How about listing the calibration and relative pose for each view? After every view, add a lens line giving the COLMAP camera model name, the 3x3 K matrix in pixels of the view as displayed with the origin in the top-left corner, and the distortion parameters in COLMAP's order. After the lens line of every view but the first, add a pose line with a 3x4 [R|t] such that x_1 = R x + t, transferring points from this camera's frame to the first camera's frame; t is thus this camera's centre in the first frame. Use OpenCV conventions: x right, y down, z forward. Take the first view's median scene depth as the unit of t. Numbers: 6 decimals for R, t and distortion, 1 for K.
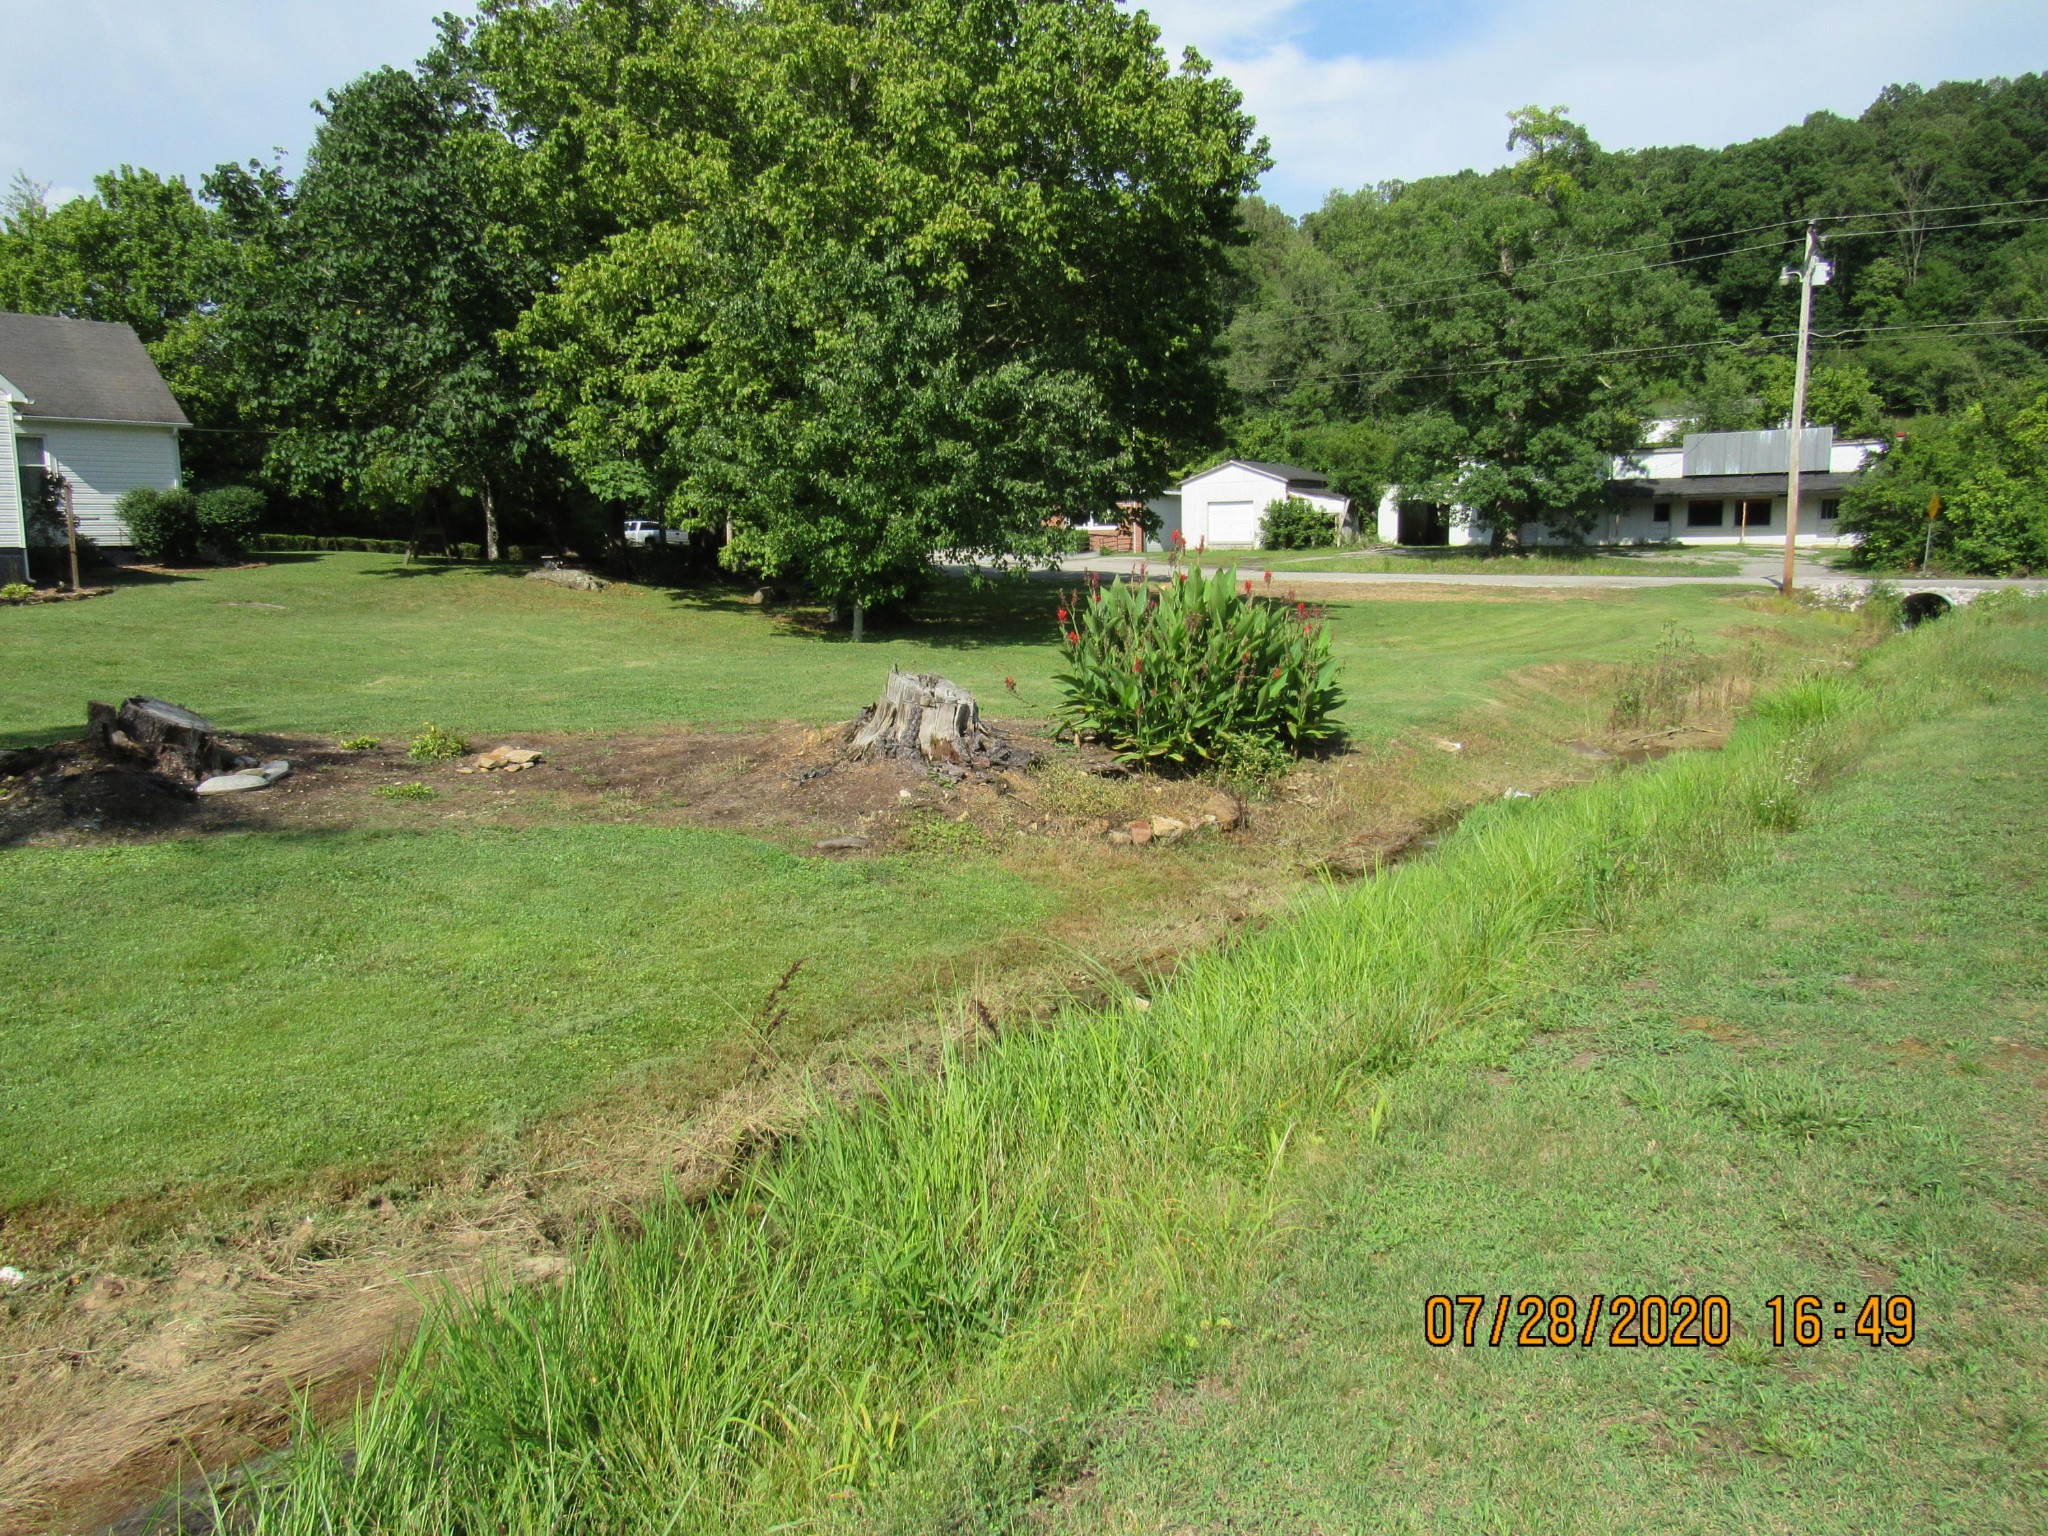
lens RADIAL K [[1462.1, 0, 1024.0], [0, 1462.1, 768.0], [0, 0, 1]] dist [-0.045771, 0.037961]
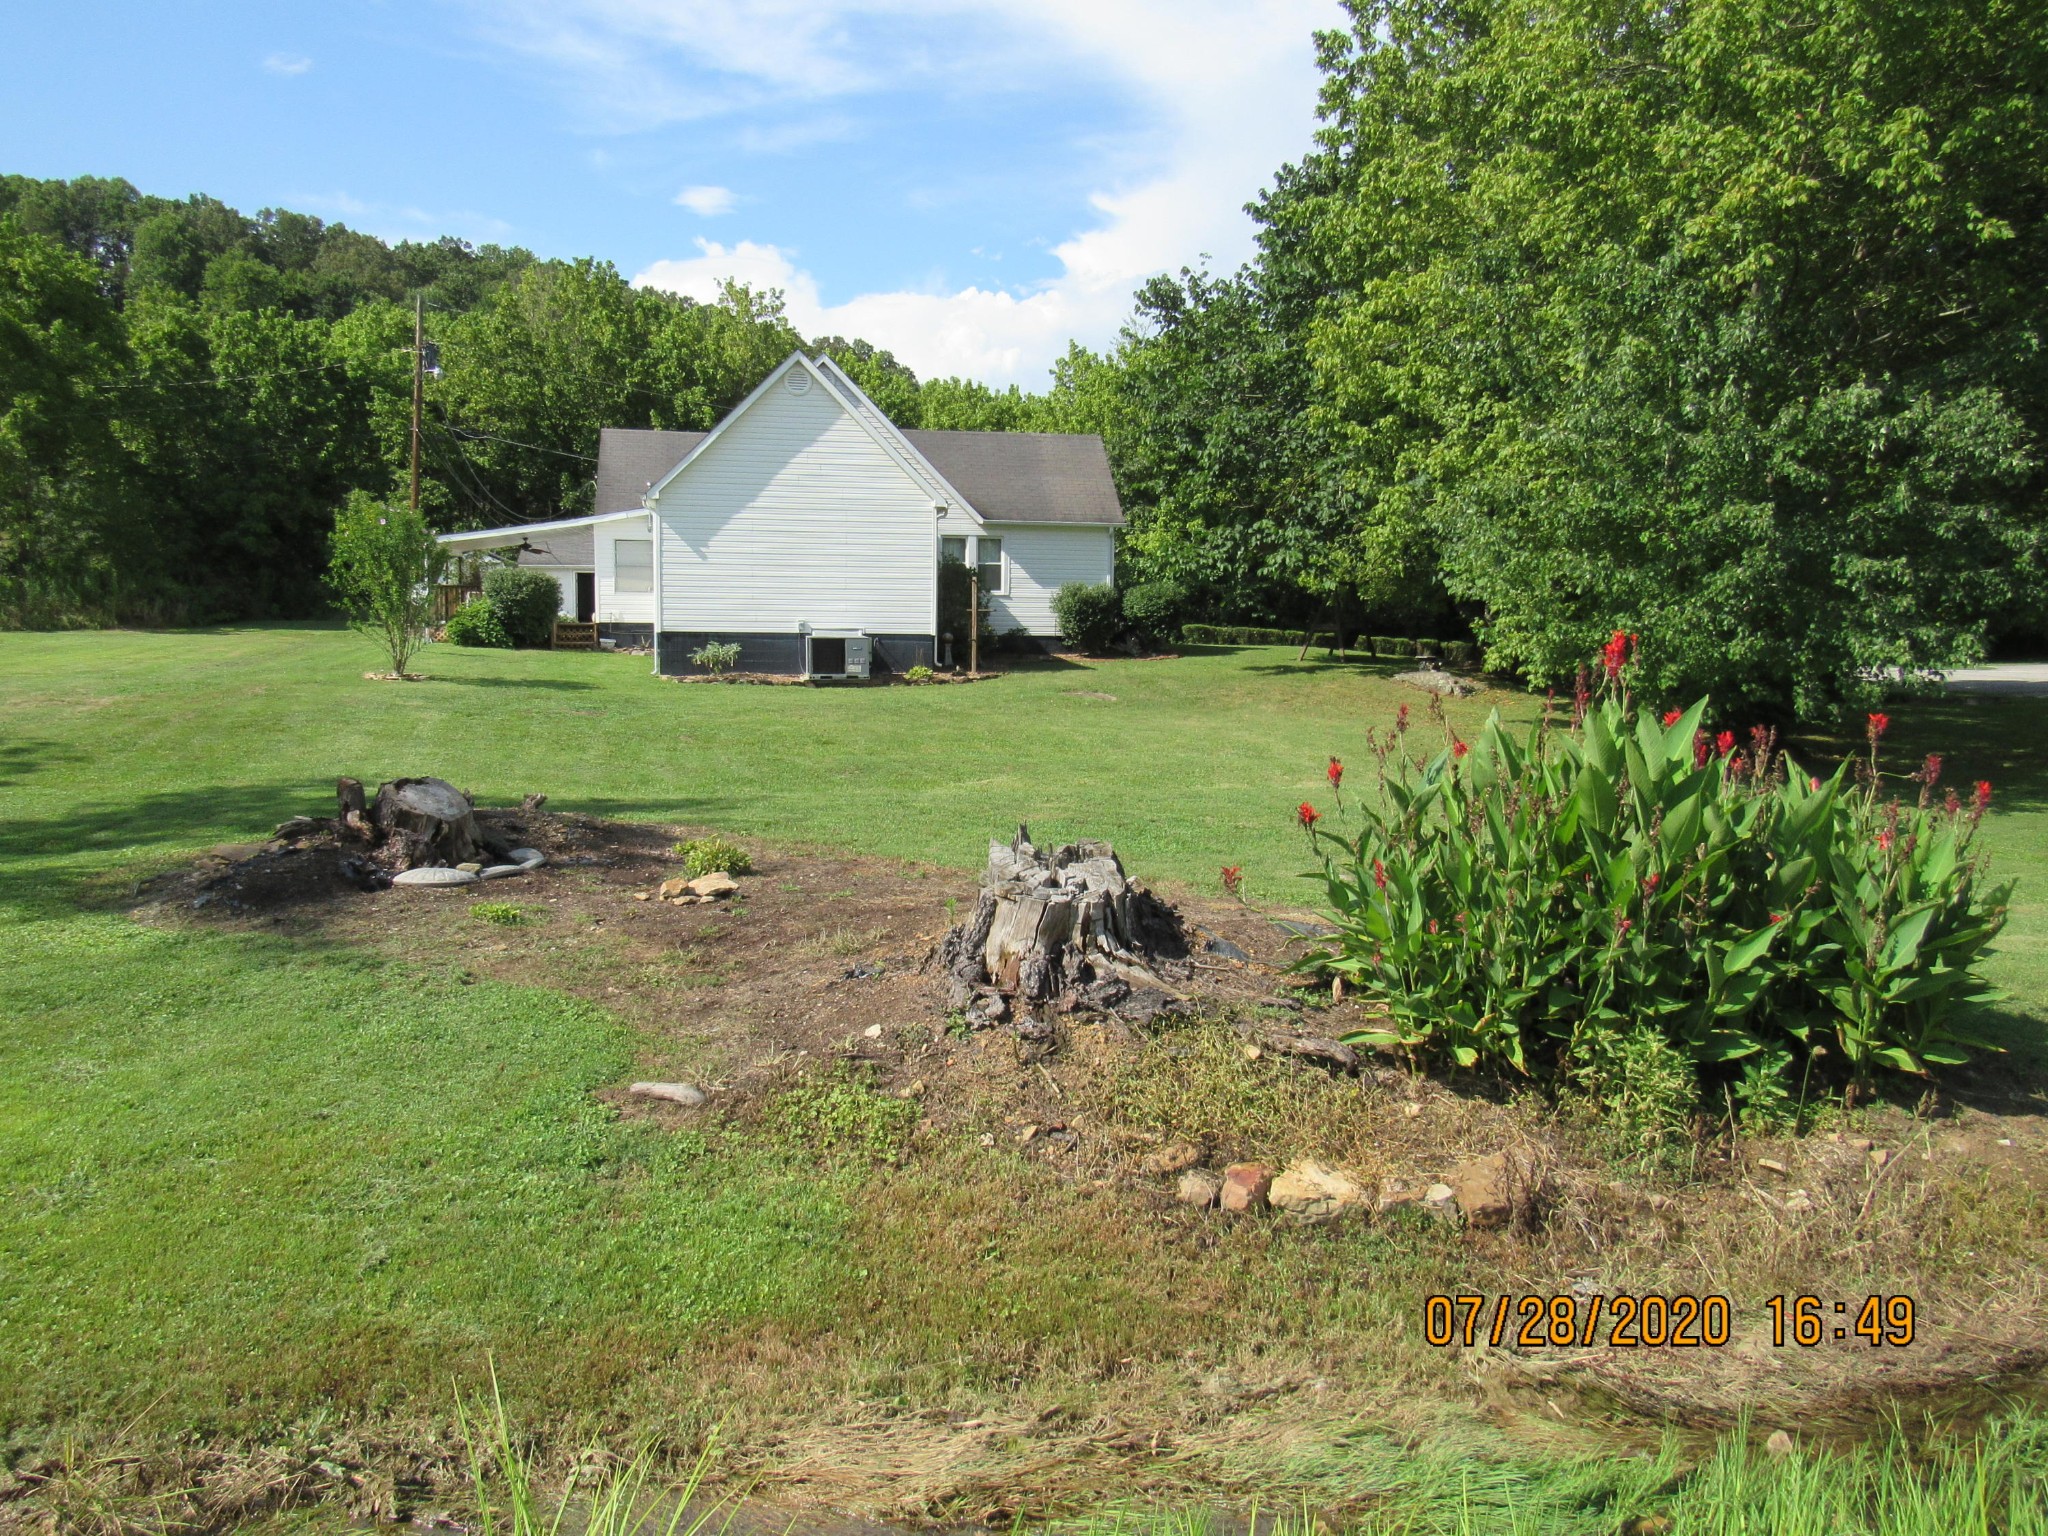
lens RADIAL K [[1462.1, 0, 1024.0], [0, 1462.1, 768.0], [0, 0, 1]] dist [-0.045771, 0.037961]
pose [[0.710147, 0.076877, -0.699844, 0.168511], [-0.124212, 0.992109, -0.017059, -0.039300], [0.693010, 0.099043, 0.714092, 0.244742]]
